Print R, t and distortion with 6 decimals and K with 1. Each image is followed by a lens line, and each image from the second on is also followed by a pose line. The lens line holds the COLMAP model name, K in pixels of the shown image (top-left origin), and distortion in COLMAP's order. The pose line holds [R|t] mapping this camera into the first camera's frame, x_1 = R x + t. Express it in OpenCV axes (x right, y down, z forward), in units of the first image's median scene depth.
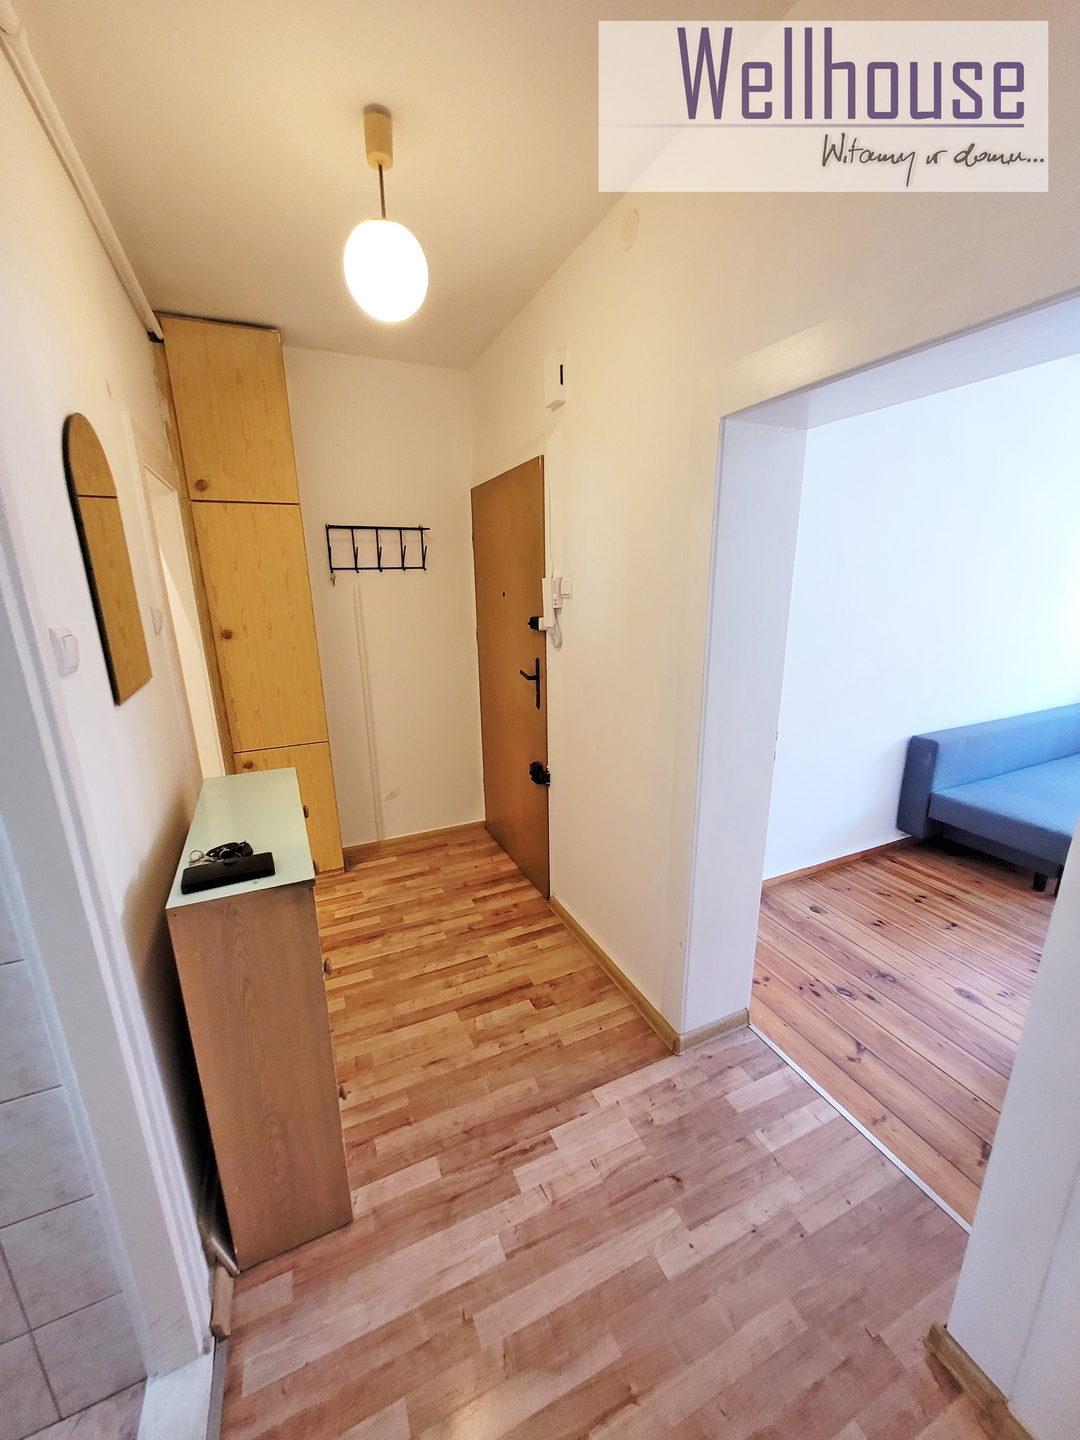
lens RADIAL K [[550.8, 0, 540.0], [0, 550.8, 720.0], [0, 0, 1]] dist [-0.000915, 0.002020]
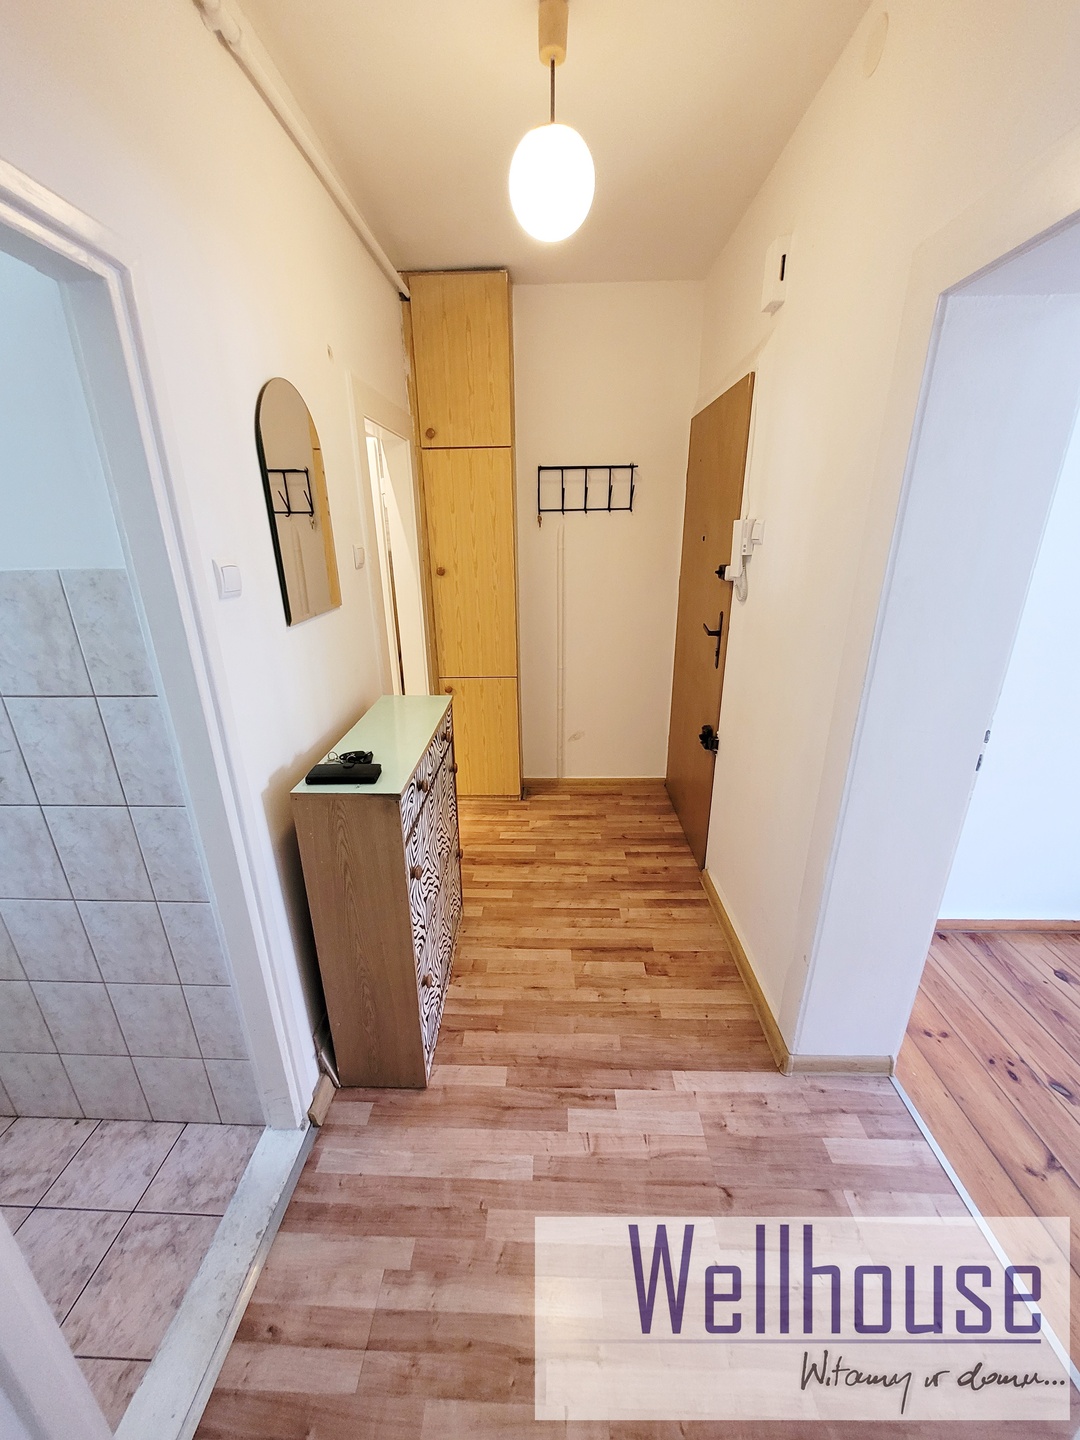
lens RADIAL K [[557.5, 0, 540.0], [0, 557.5, 720.0], [0, 0, 1]] dist [0.000269, 0.000042]
pose [[0.902780, 0.146561, -0.404361, 0.161178], [-0.108882, 0.987404, 0.114793, -0.012868], [0.416092, -0.059605, 0.907367, 0.052843]]
